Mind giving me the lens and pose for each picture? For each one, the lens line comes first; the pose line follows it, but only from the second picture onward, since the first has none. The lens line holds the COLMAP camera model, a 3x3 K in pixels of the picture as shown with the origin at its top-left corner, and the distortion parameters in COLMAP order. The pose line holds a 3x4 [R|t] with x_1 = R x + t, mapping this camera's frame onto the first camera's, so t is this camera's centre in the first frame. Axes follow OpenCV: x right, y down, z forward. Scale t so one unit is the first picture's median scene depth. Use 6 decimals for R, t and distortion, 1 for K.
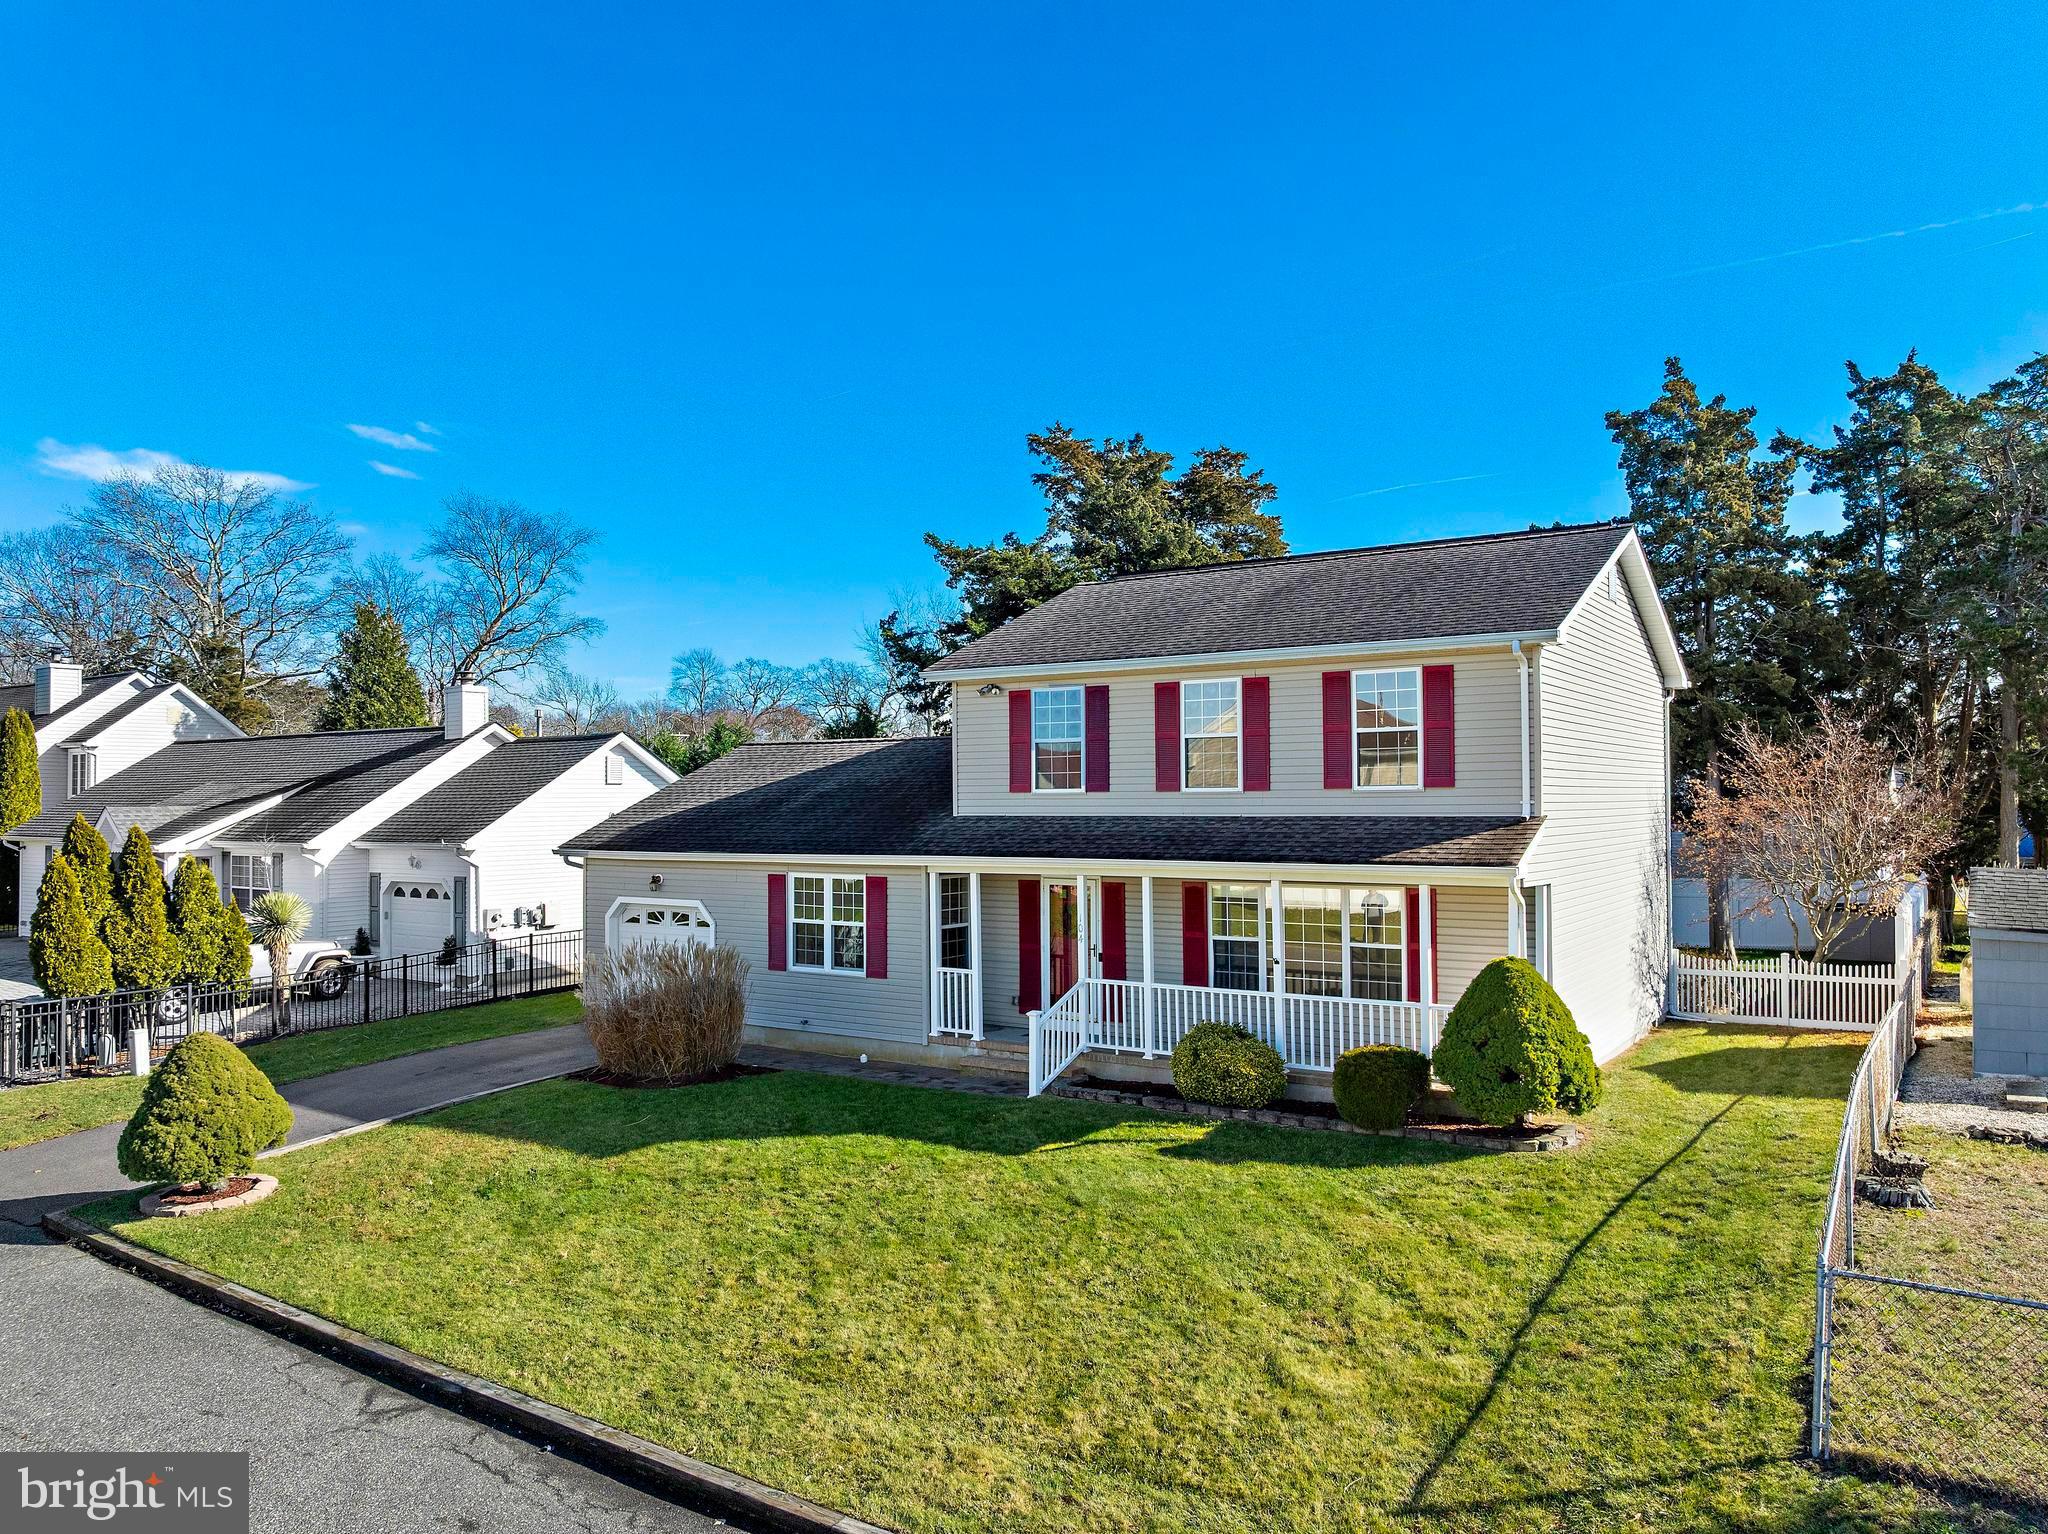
lens RADIAL K [[1416.5, 0, 1044.7], [0, 1416.5, 771.7], [0, 0, 1]] dist [-0.005034, -0.069313]
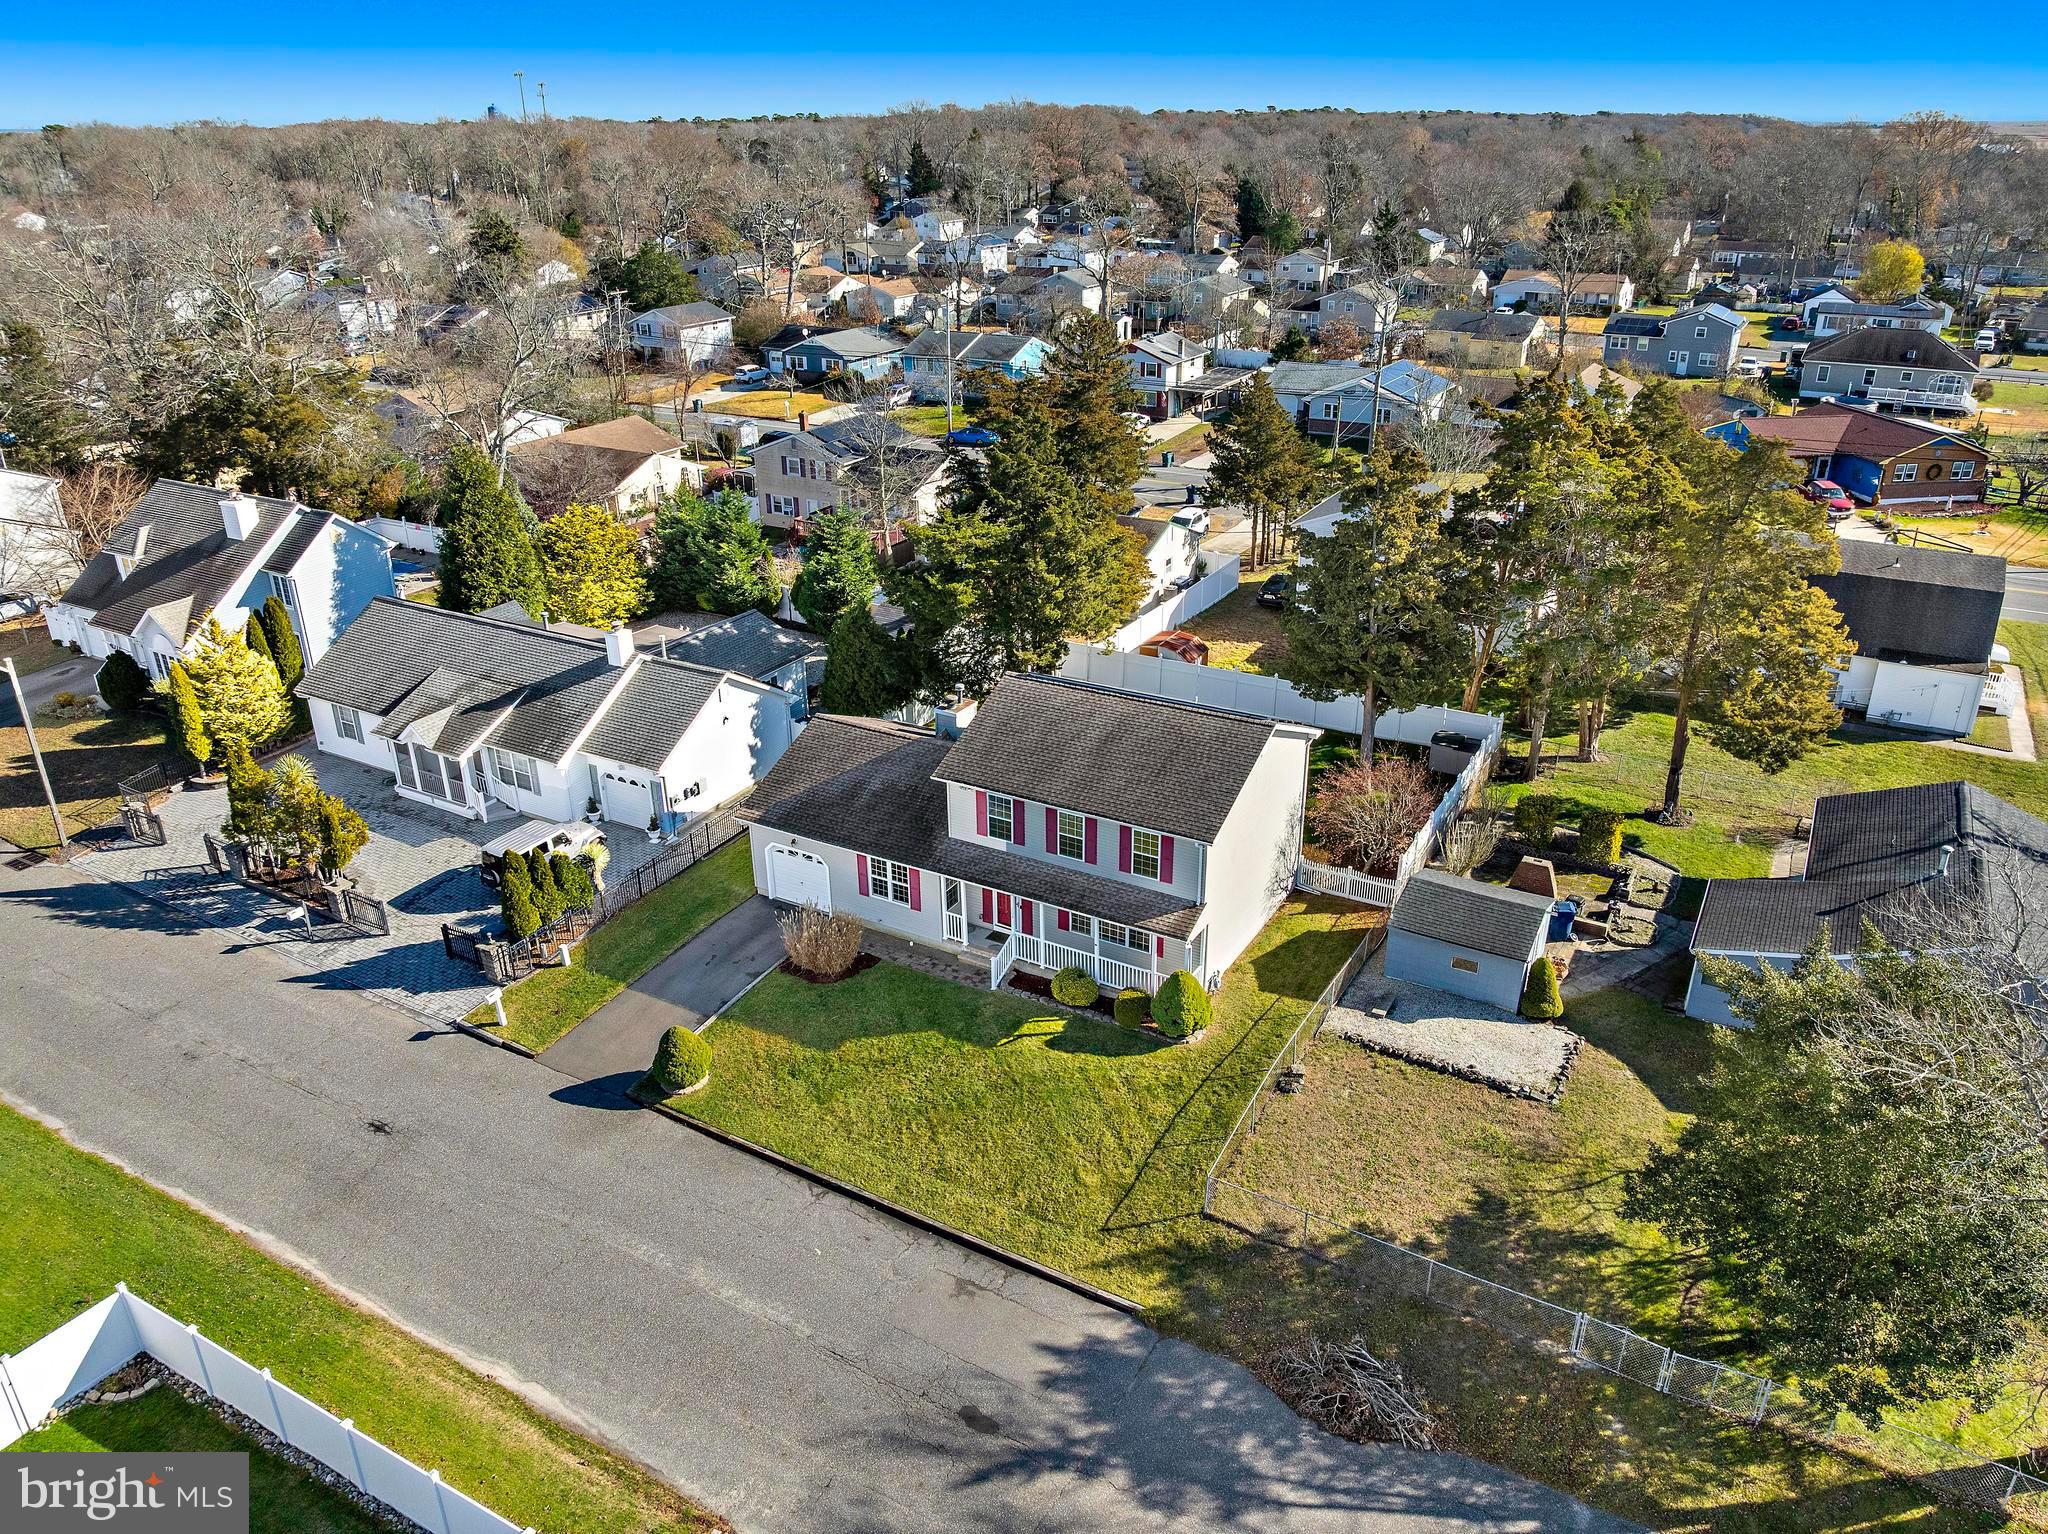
lens RADIAL K [[1501.3, 0, 1049.1], [0, 1501.3, 730.1], [0, 0, 1]] dist [-0.008668, -0.001298]
pose [[0.997605, -0.029857, 0.062390, -0.058649], [-0.000834, 0.896773, 0.442490, -1.249826], [-0.069161, -0.441482, 0.894601, -1.042559]]
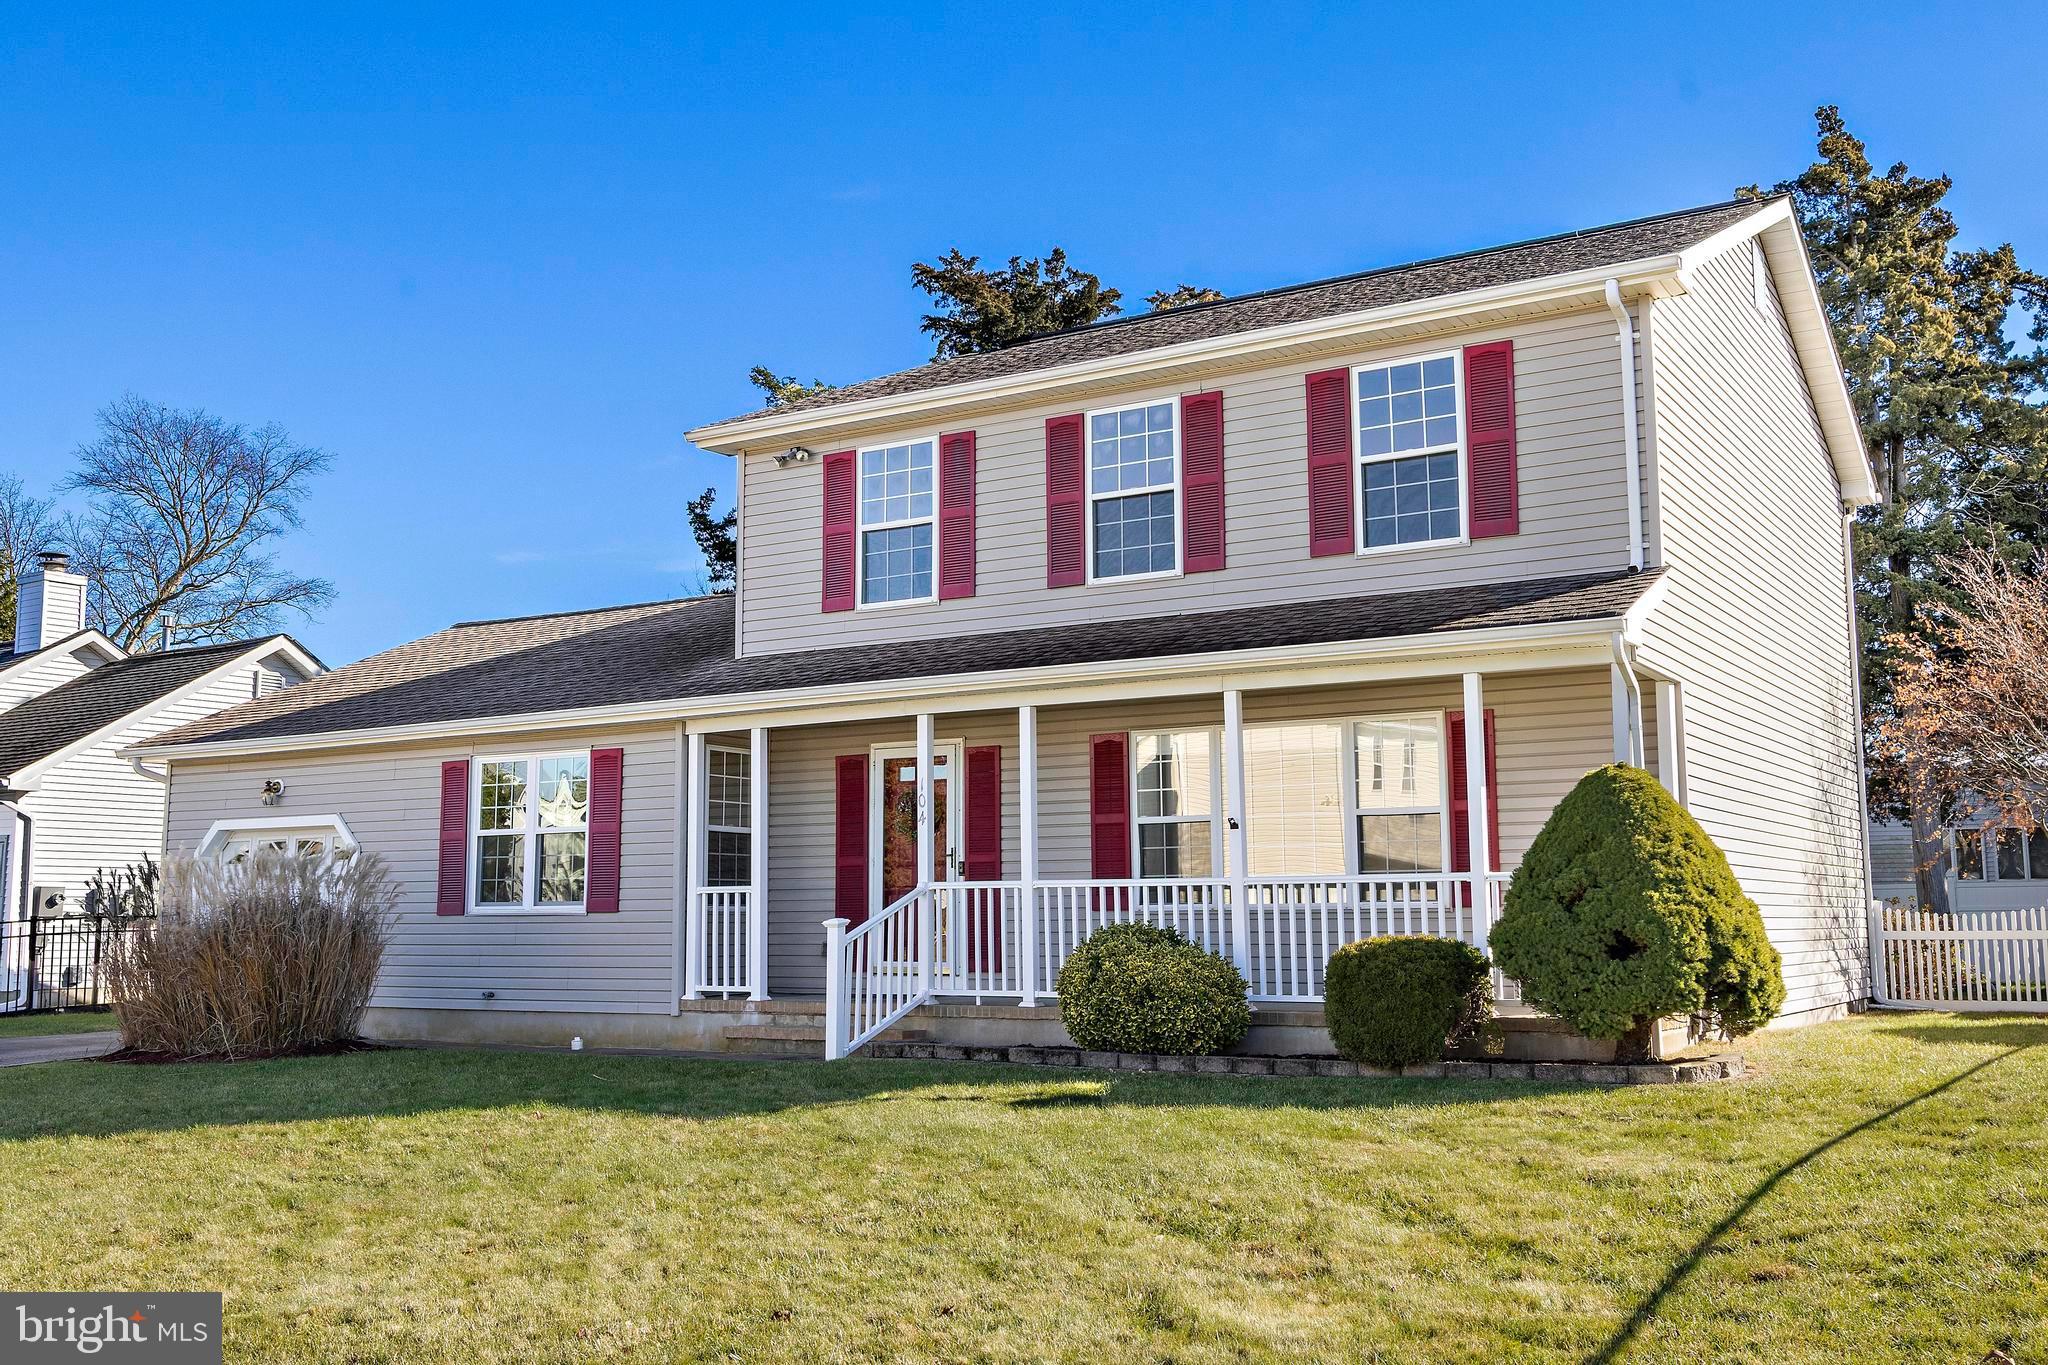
lens RADIAL K [[1904.9, 0, 1048.1], [0, 1904.9, 681.2], [0, 0, 1]] dist [0.005618, 0.011144]
pose [[0.999527, 0.004719, 0.030383, 0.056219], [-0.001412, 0.994154, -0.107965, 0.152087], [-0.030715, 0.107871, 0.993690, 0.177527]]
